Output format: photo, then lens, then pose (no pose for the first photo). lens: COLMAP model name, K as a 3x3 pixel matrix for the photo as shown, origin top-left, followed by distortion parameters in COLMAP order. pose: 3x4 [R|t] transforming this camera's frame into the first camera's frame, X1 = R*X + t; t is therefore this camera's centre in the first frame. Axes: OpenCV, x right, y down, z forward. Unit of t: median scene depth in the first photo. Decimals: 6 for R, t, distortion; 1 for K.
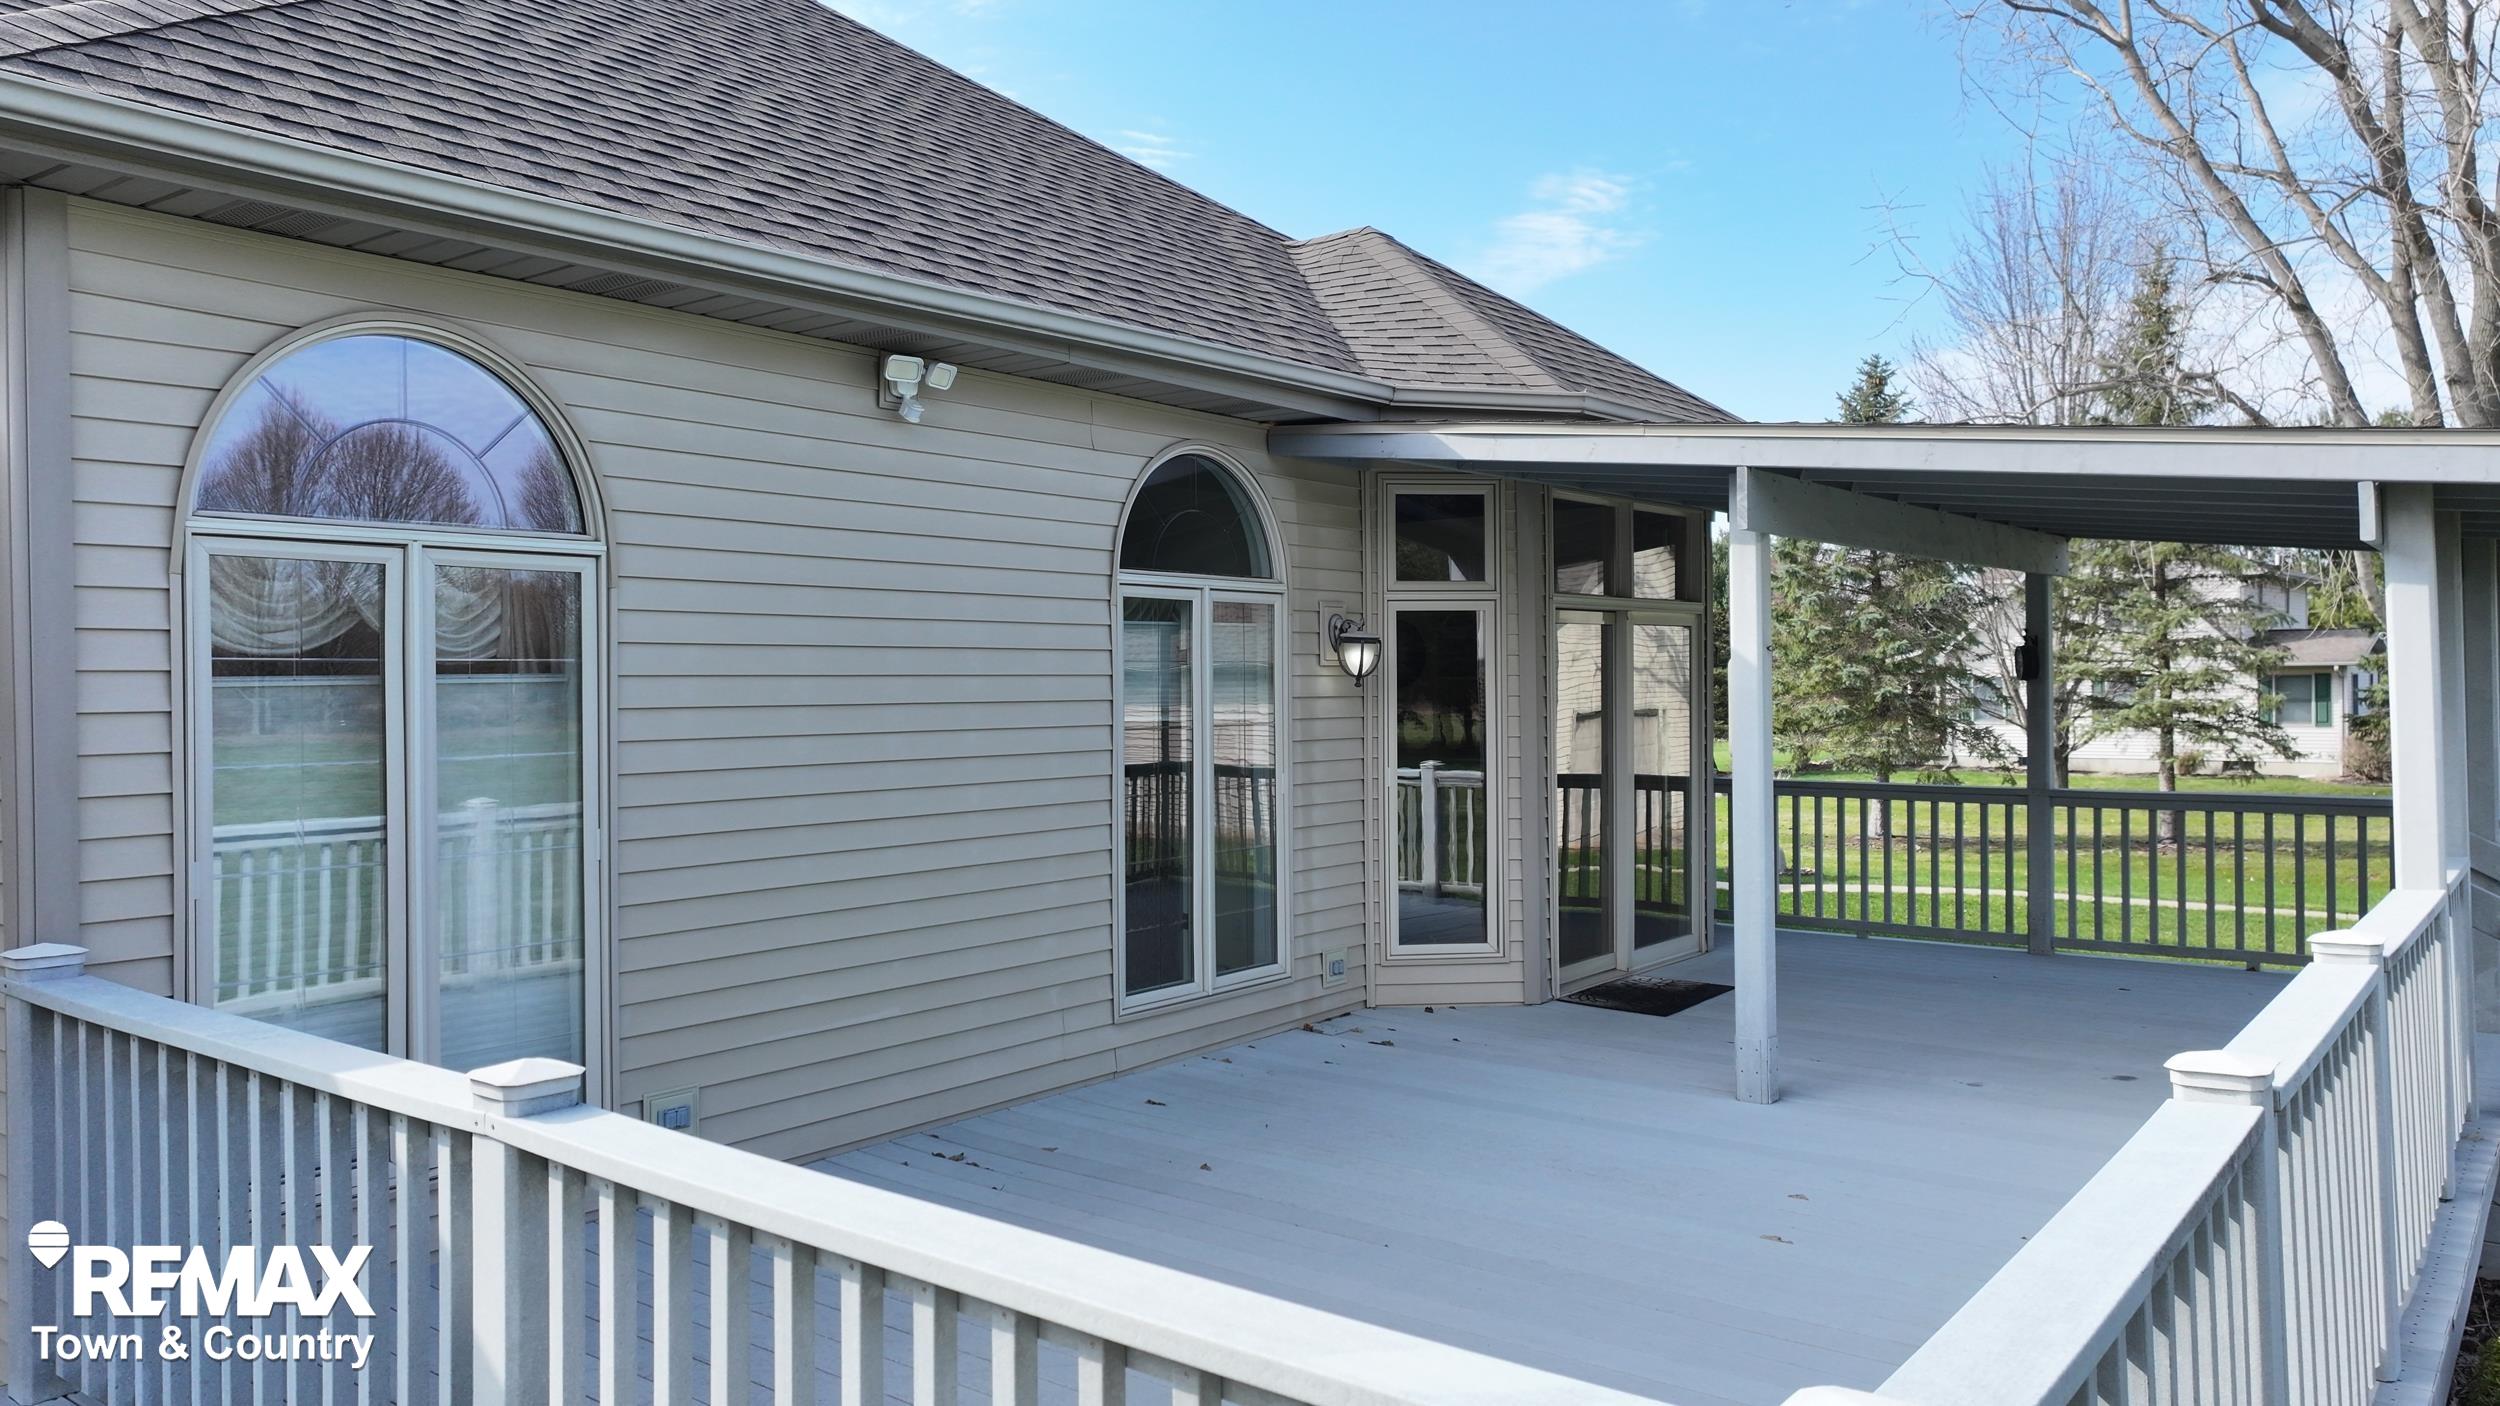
lens RADIAL K [[1755.9, 0, 1260.1], [0, 1755.9, 684.7], [0, 0, 1]] dist [0.003401, 0.009463]
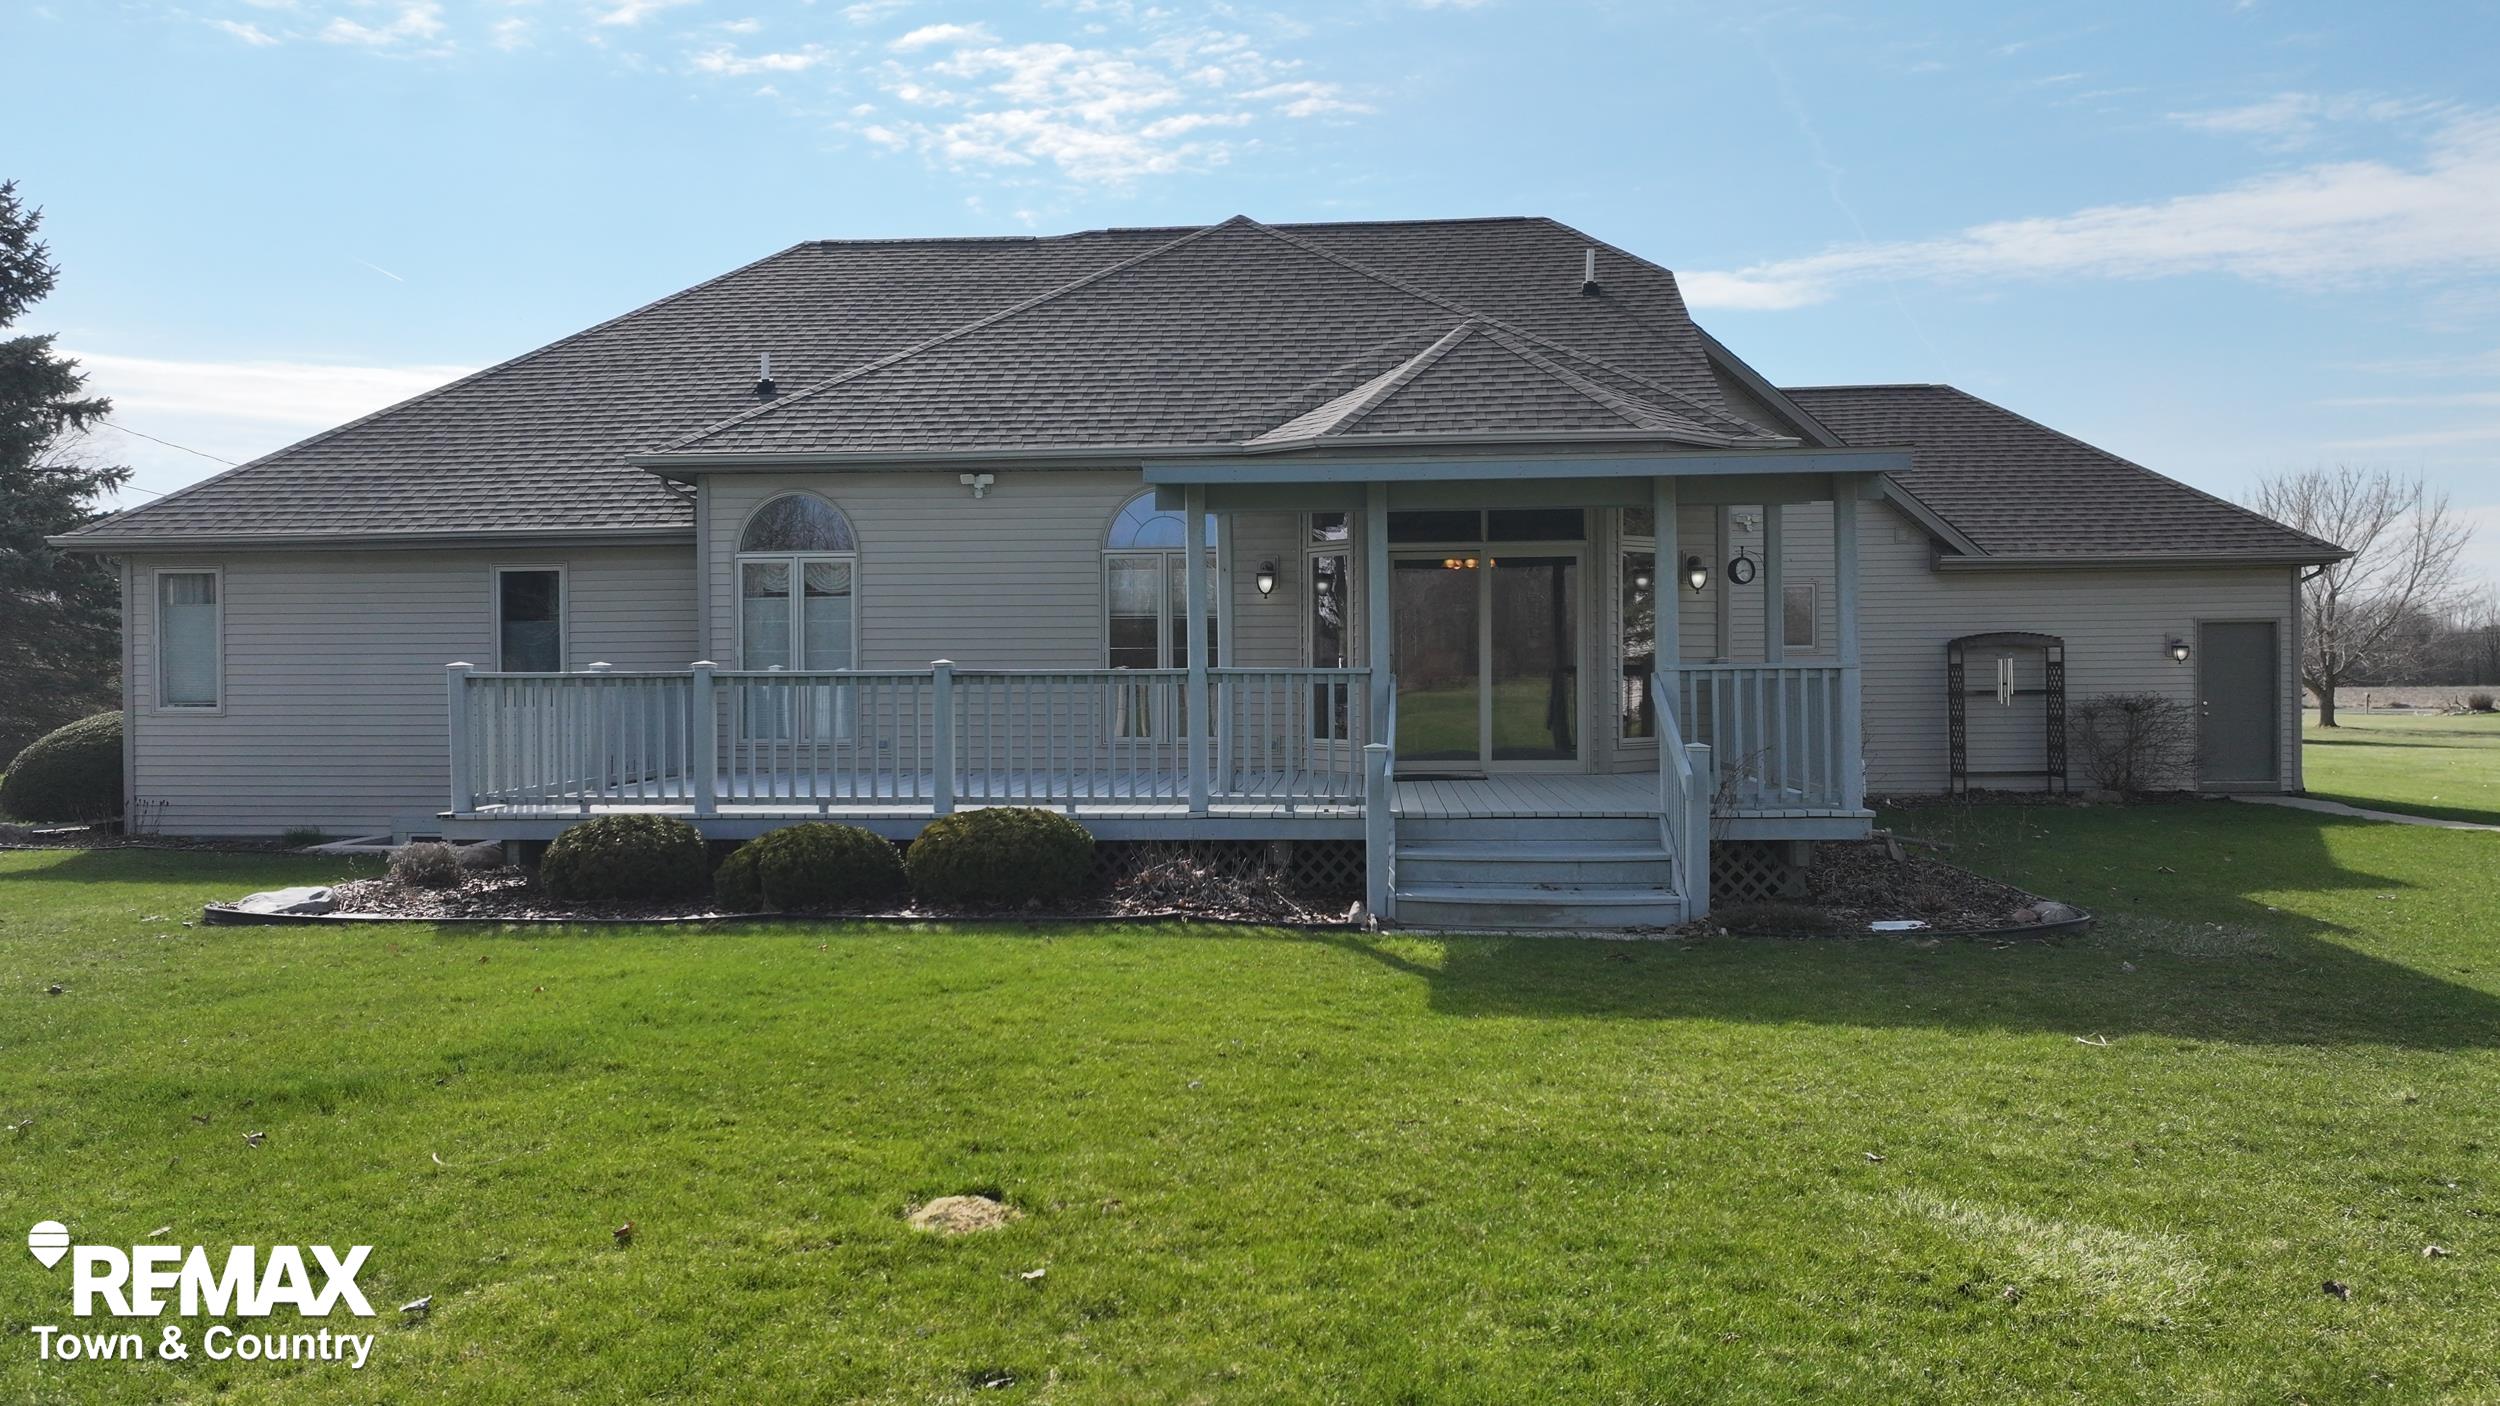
lens RADIAL K [[1755.9, 0, 1256.5], [0, 1755.9, 708.8], [0, 0, 1]] dist [0.003401, 0.009463]
pose [[0.542464, 0.017527, -0.839896, 1.712653], [-0.004230, 0.999827, 0.018133, 0.088839], [0.840069, -0.006284, 0.542444, -0.053860]]
